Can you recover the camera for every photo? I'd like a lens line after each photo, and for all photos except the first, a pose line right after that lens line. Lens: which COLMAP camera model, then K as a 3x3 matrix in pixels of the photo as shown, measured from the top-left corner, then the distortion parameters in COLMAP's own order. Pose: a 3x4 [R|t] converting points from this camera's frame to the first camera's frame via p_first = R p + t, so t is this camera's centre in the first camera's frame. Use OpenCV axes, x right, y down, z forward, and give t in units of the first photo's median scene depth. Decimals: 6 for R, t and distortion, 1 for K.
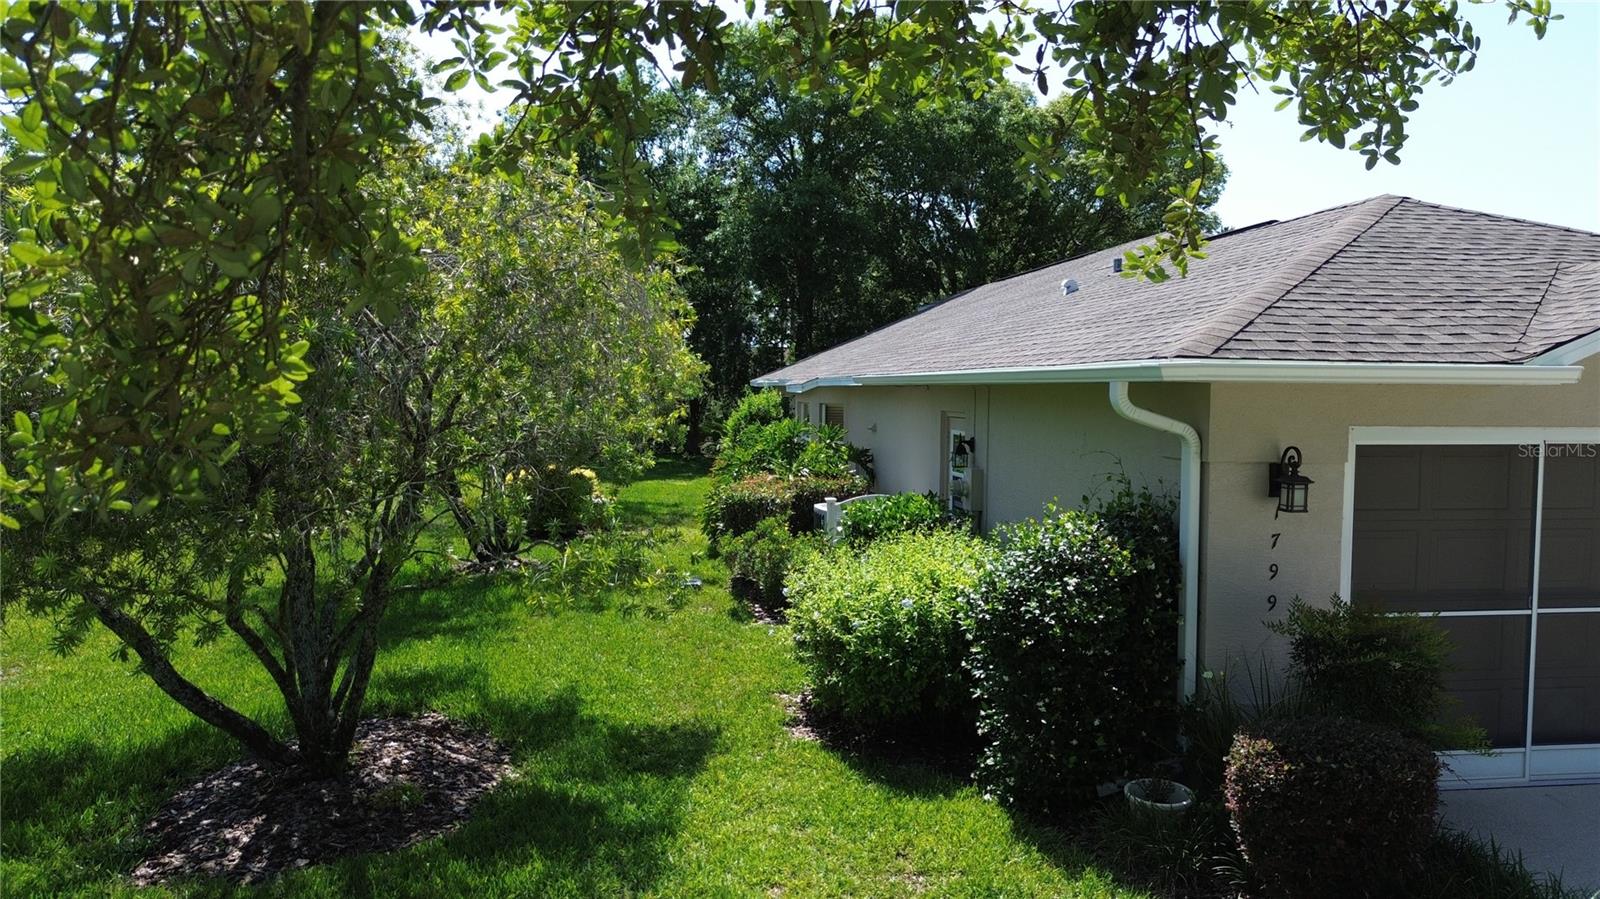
lens RADIAL K [[1137.4, 0, 799.9], [0, 1137.4, 454.0], [0, 0, 1]] dist [0.074156, -0.073090]
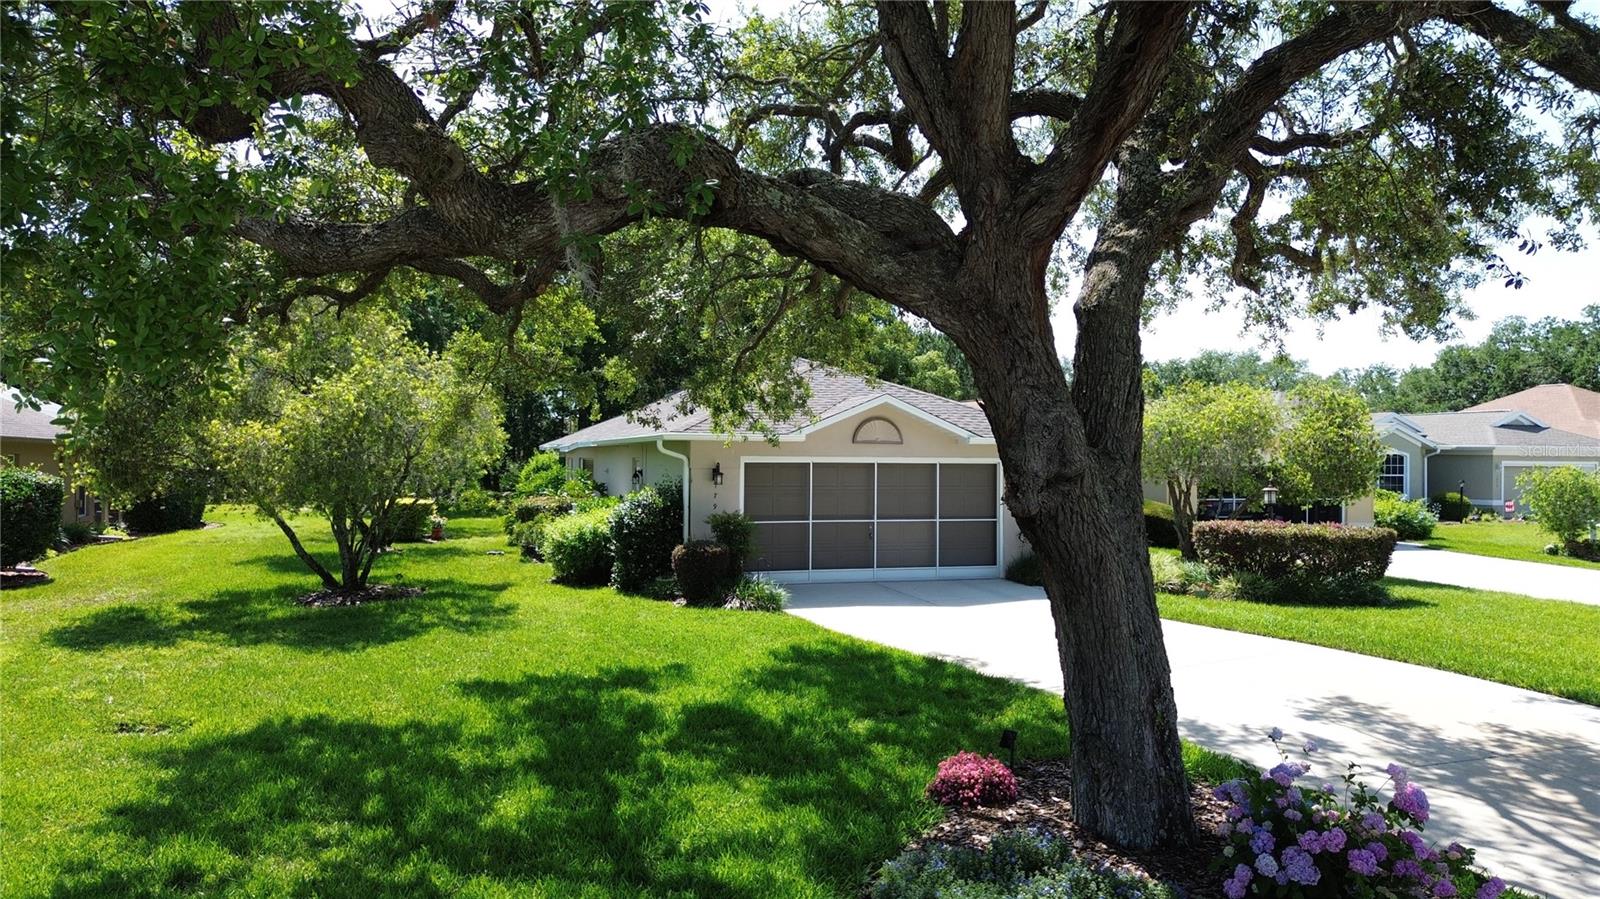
lens RADIAL K [[1137.4, 0, 799.9], [0, 1137.4, 454.0], [0, 0, 1]] dist [0.074156, -0.073090]
pose [[0.985410, -0.002272, 0.170183, 0.073428], [0.012760, 0.998083, -0.060561, 0.075838], [-0.169719, 0.061849, 0.983550, -0.943937]]
